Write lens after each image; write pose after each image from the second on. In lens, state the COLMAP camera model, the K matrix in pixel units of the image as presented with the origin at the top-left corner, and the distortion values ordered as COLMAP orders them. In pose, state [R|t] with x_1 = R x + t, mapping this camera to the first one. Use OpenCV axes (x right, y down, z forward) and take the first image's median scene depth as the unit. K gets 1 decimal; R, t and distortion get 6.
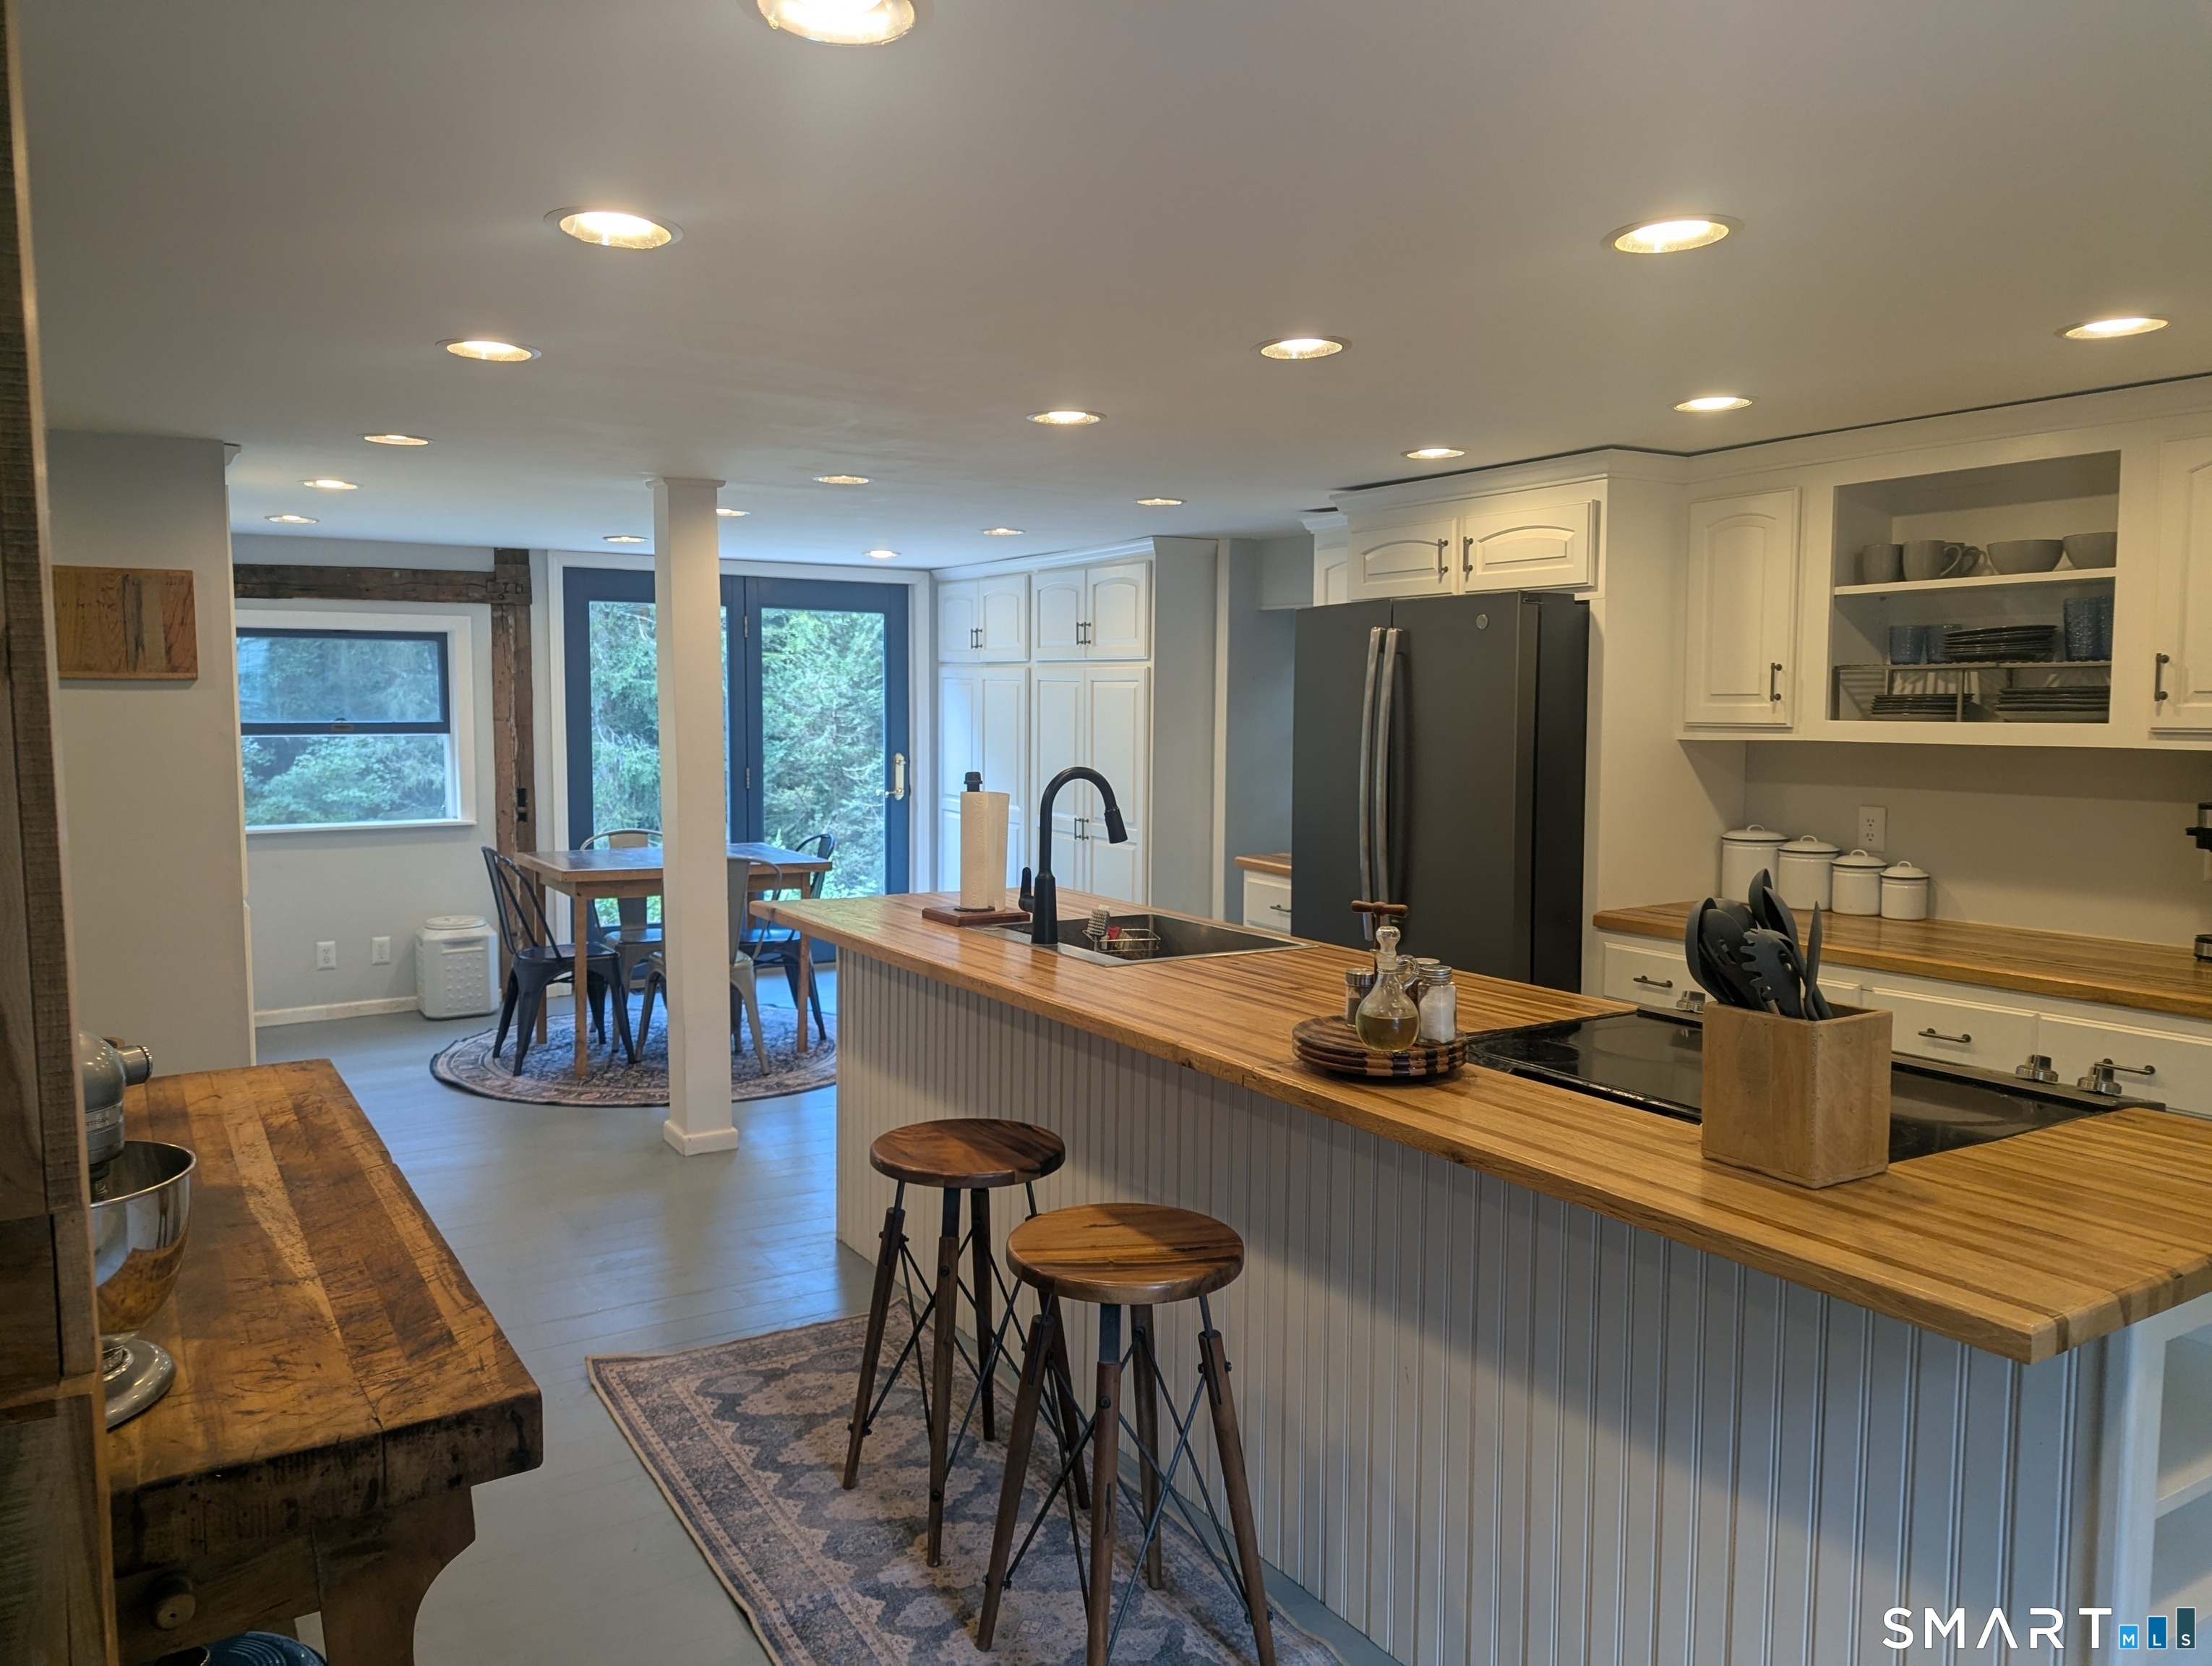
lens RADIAL K [[1583.6, 0, 1088.8], [0, 1583.6, 832.4], [0, 0, 1]] dist [0.031528, -0.001801]
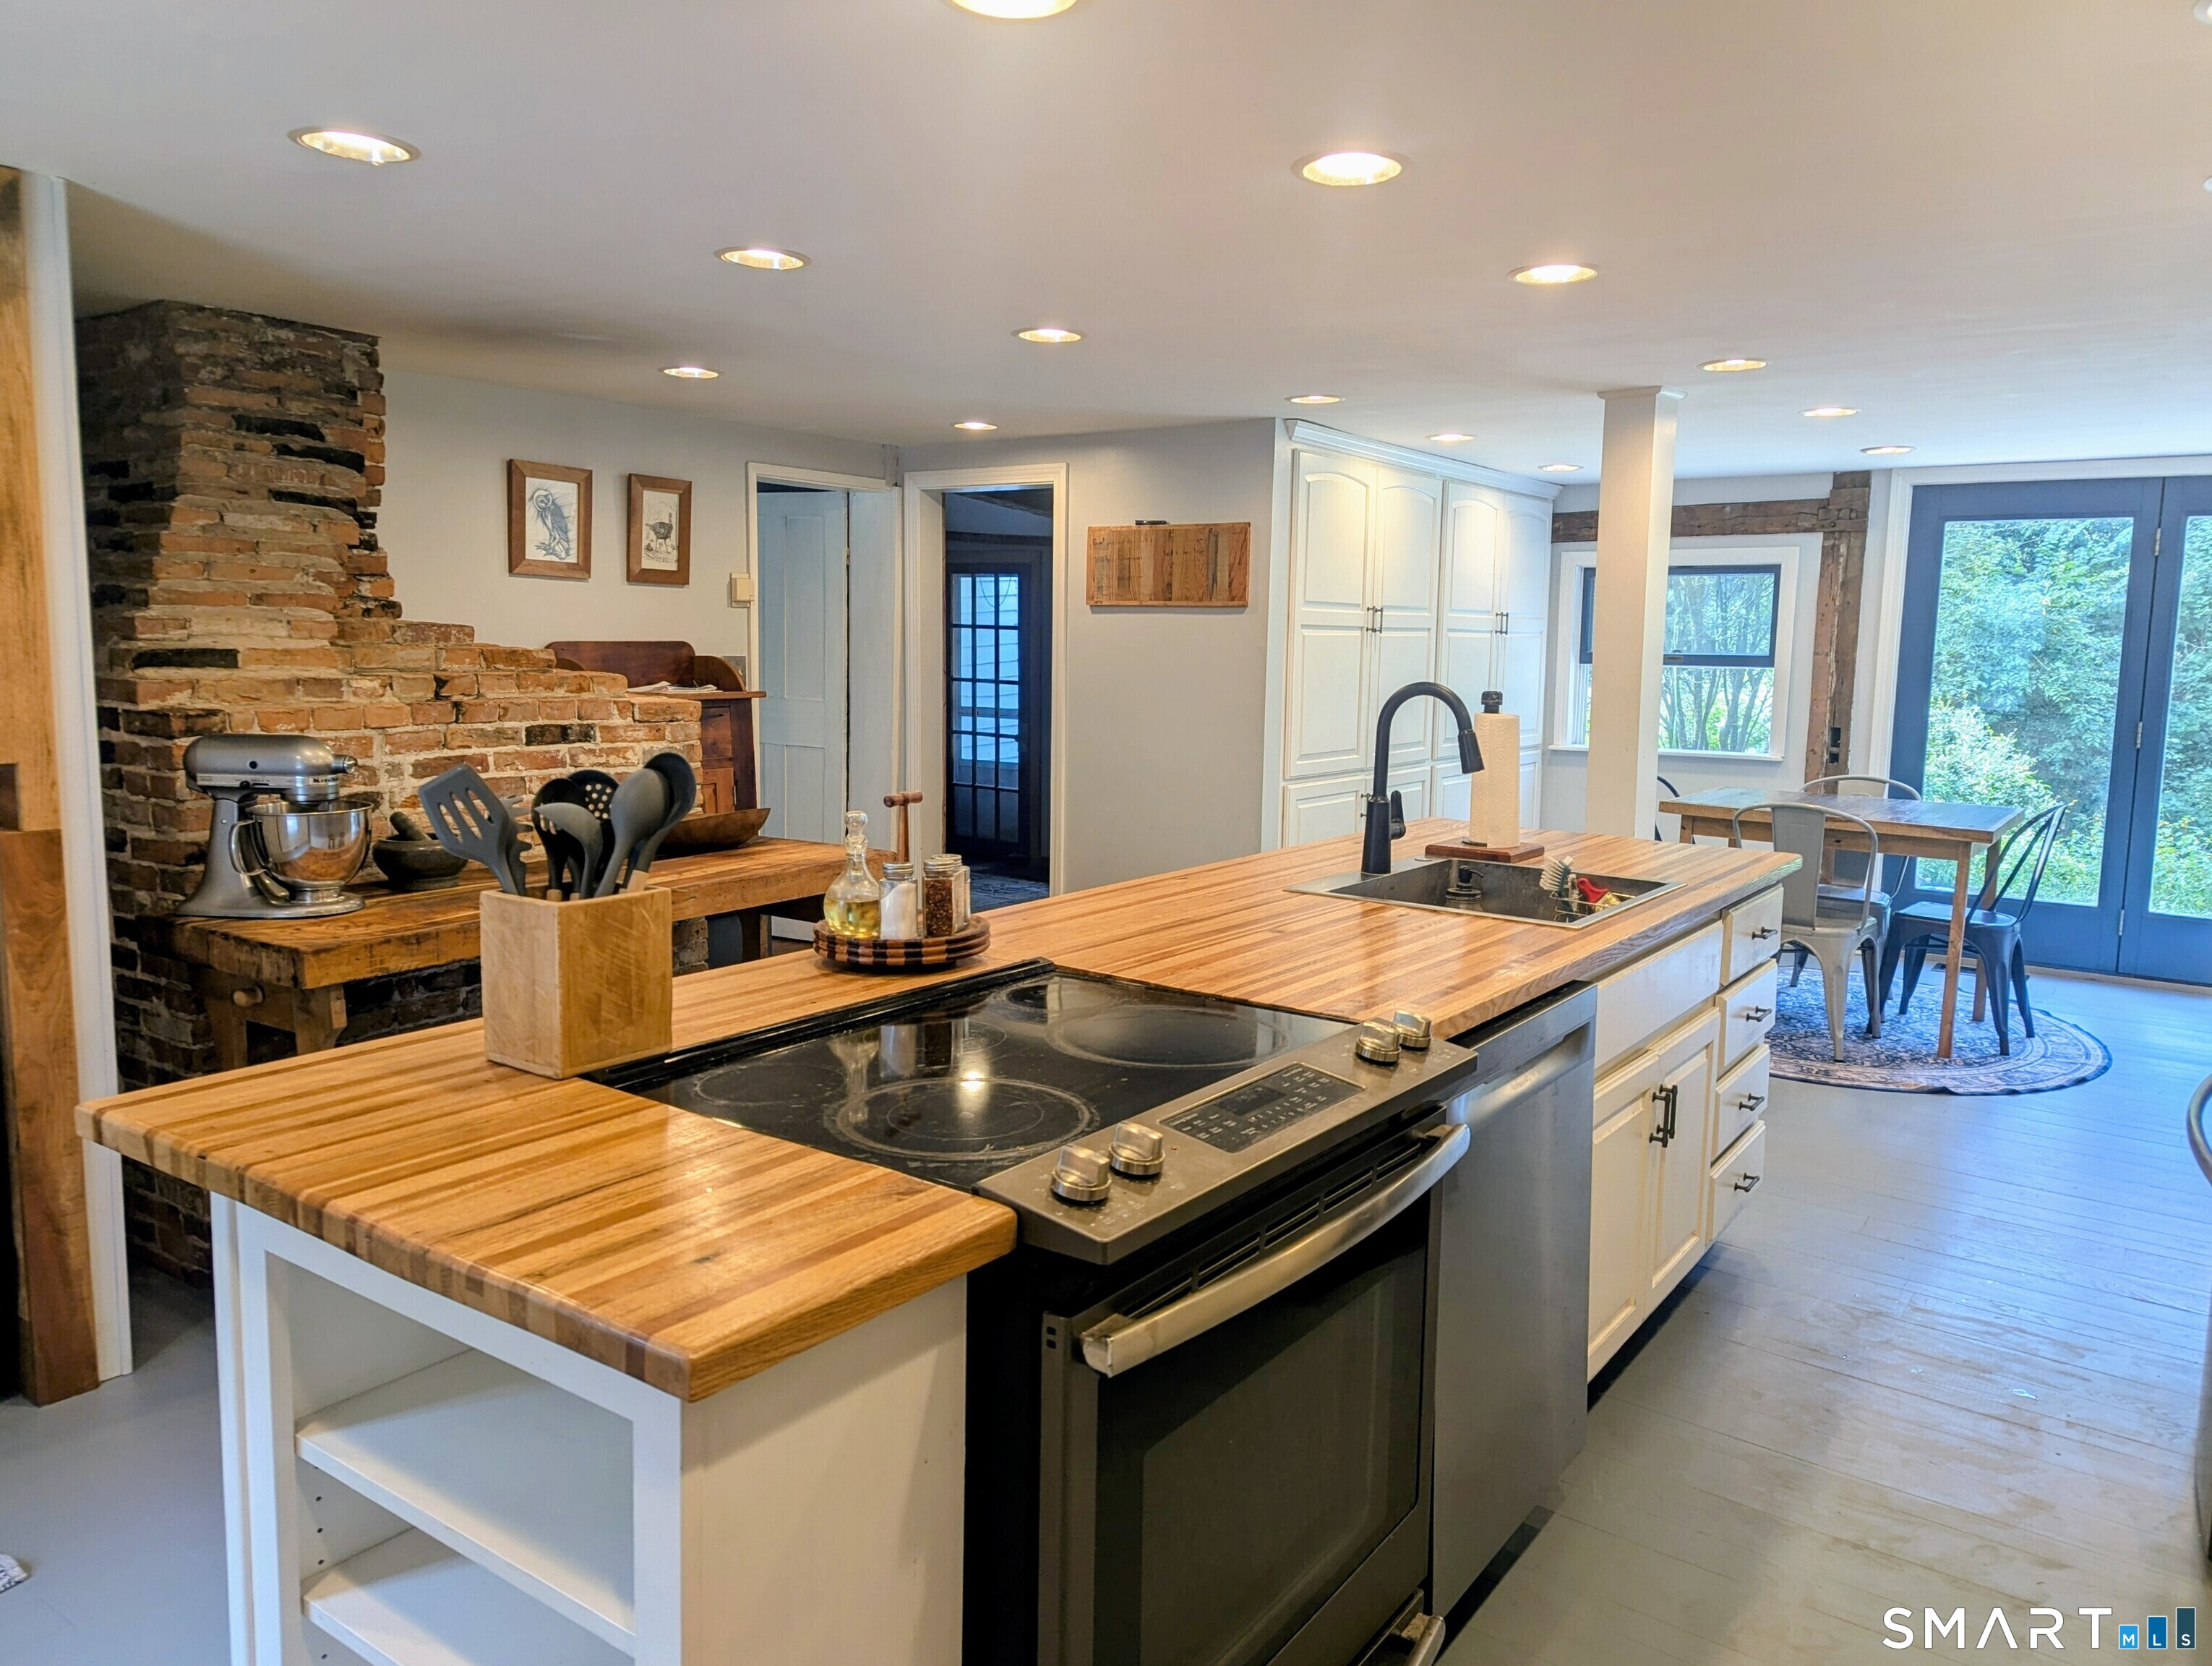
lens RADIAL K [[1583.6, 0, 1090.7], [0, 1583.6, 836.1], [0, 0, 1]] dist [0.031528, -0.001801]
pose [[0.384803, 0.119204, -0.915269, 0.364586], [-0.091928, 0.991644, 0.090502, -0.008974], [0.918410, 0.049314, 0.392546, 0.233814]]
